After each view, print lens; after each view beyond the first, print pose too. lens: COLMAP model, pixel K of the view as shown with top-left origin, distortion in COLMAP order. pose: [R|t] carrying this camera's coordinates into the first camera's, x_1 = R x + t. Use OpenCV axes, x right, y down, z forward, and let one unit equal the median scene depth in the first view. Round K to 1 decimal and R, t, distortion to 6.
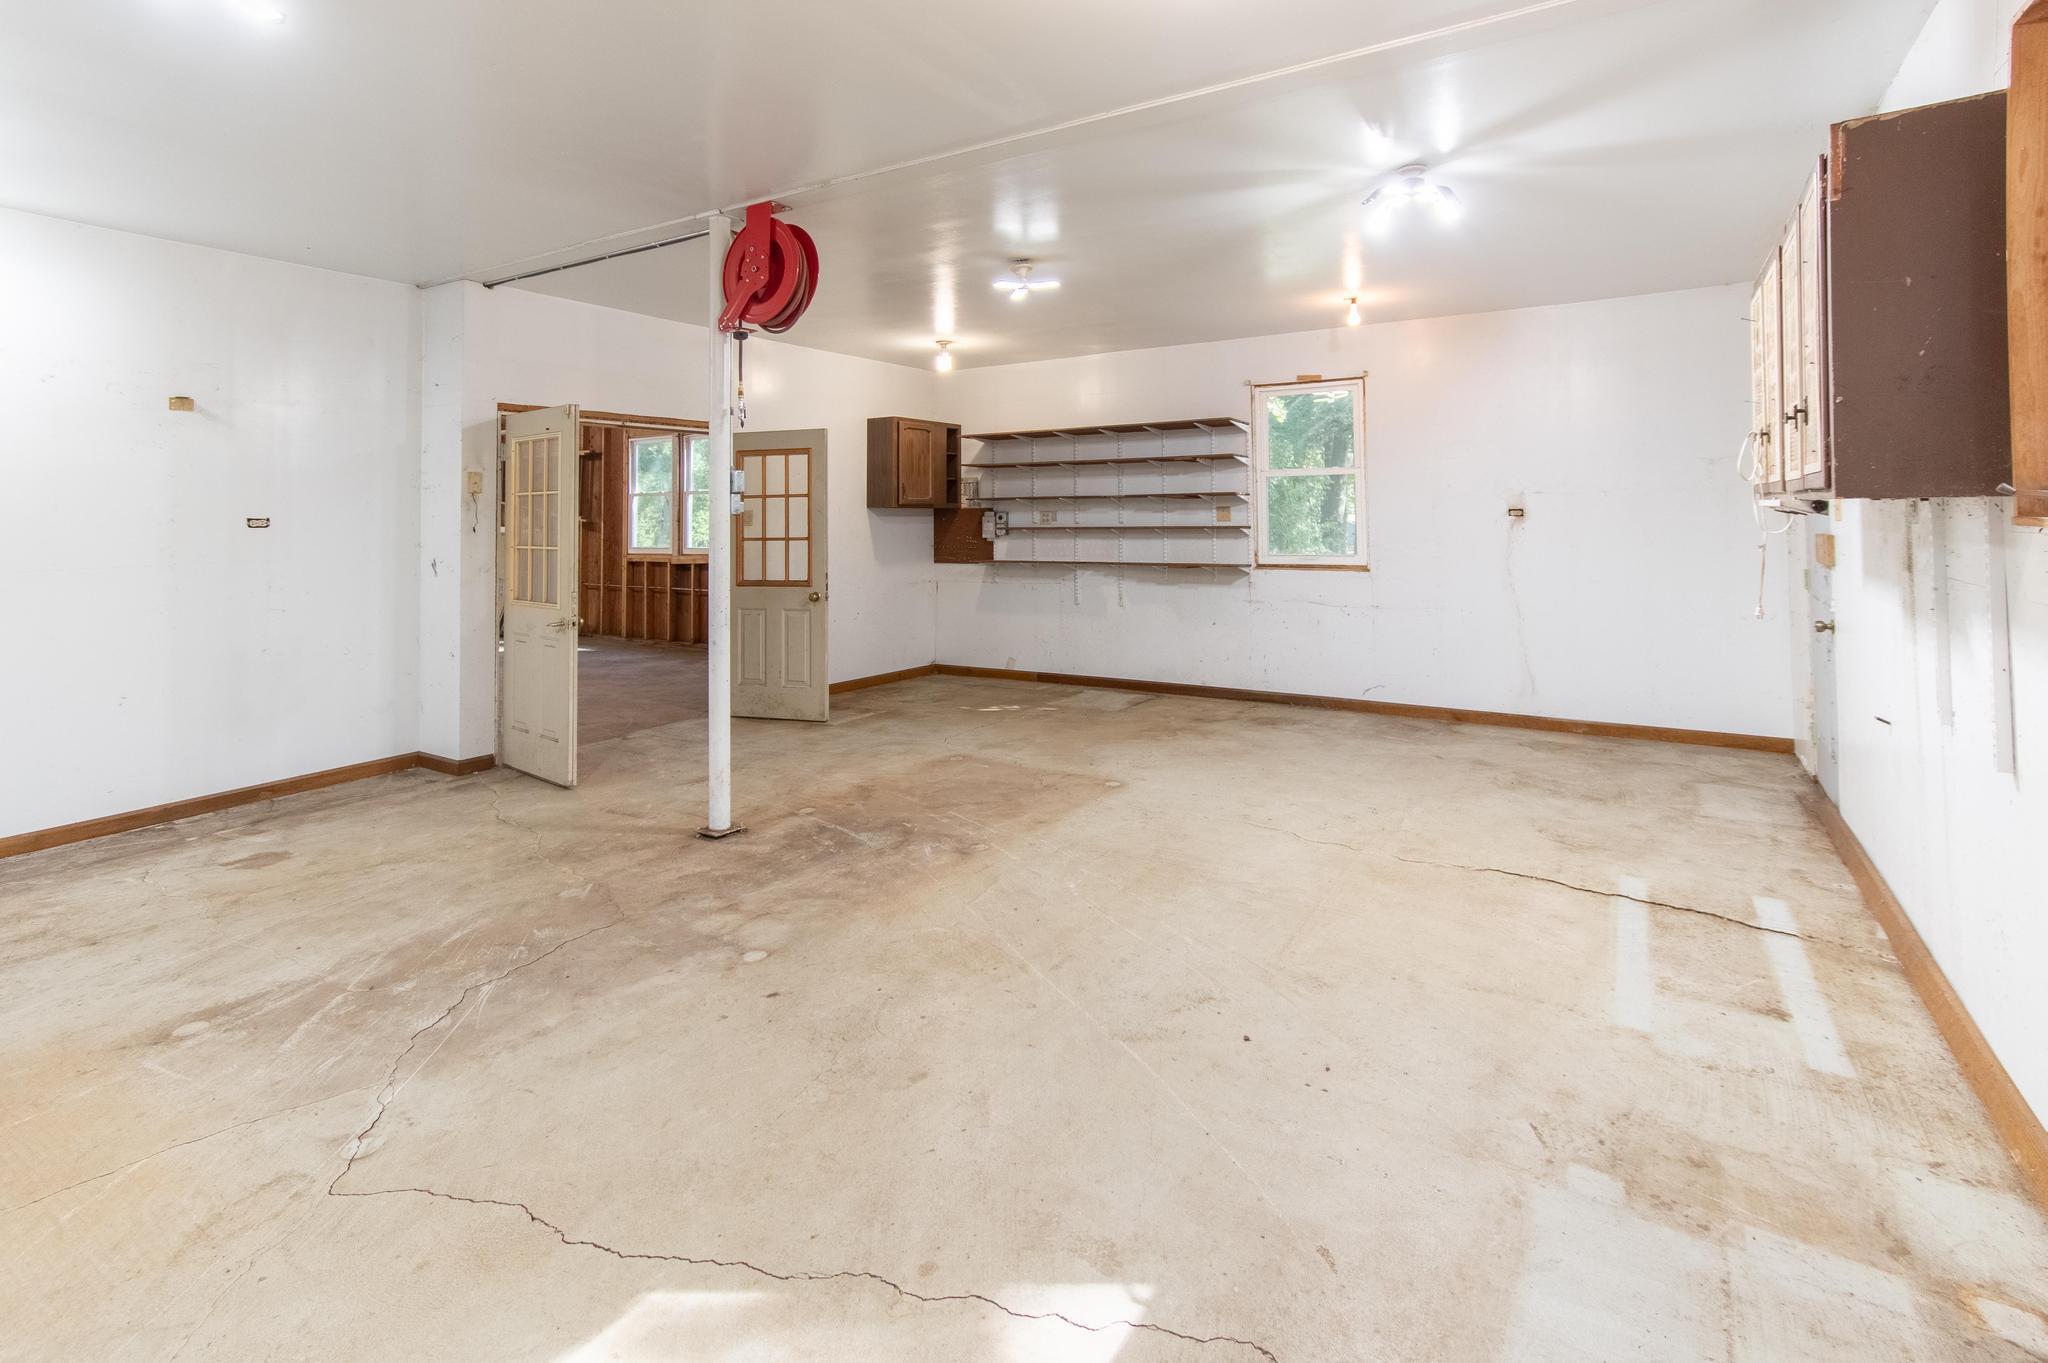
lens RADIAL K [[921.7, 0, 1018.5], [0, 921.7, 678.4], [0, 0, 1]] dist [-0.001982, -0.001069]
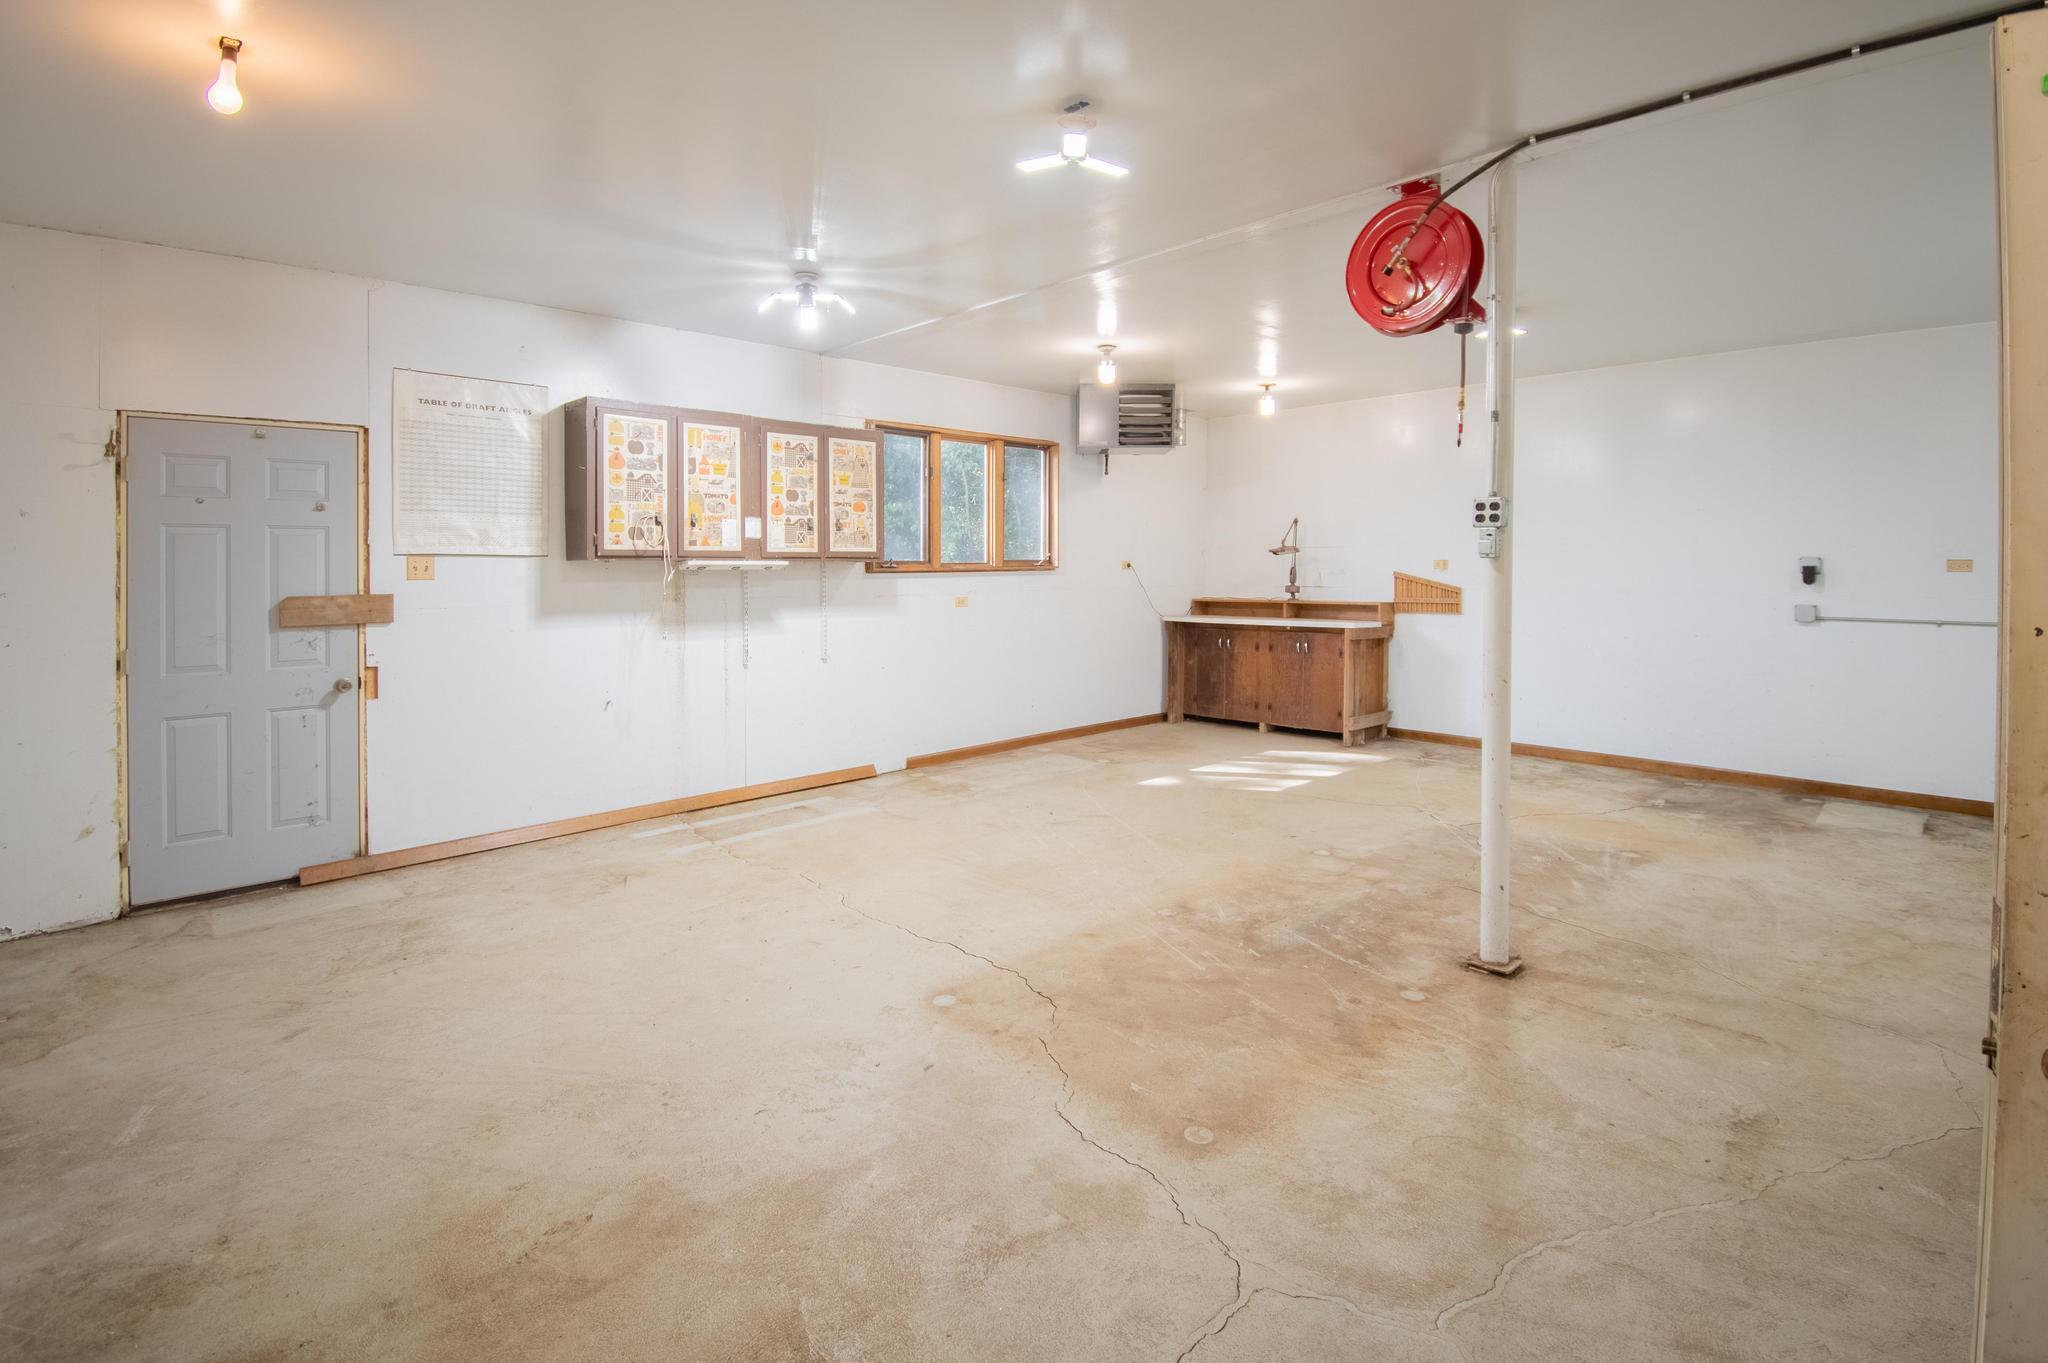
lens RADIAL K [[921.7, 0, 1018.5], [0, 921.7, 678.4], [0, 0, 1]] dist [-0.001982, -0.001069]
pose [[-0.971803, -0.023942, 0.234575, -0.107880], [0.040673, 0.962899, 0.266780, -0.311057], [-0.232260, 0.268799, -0.934774, 1.815804]]
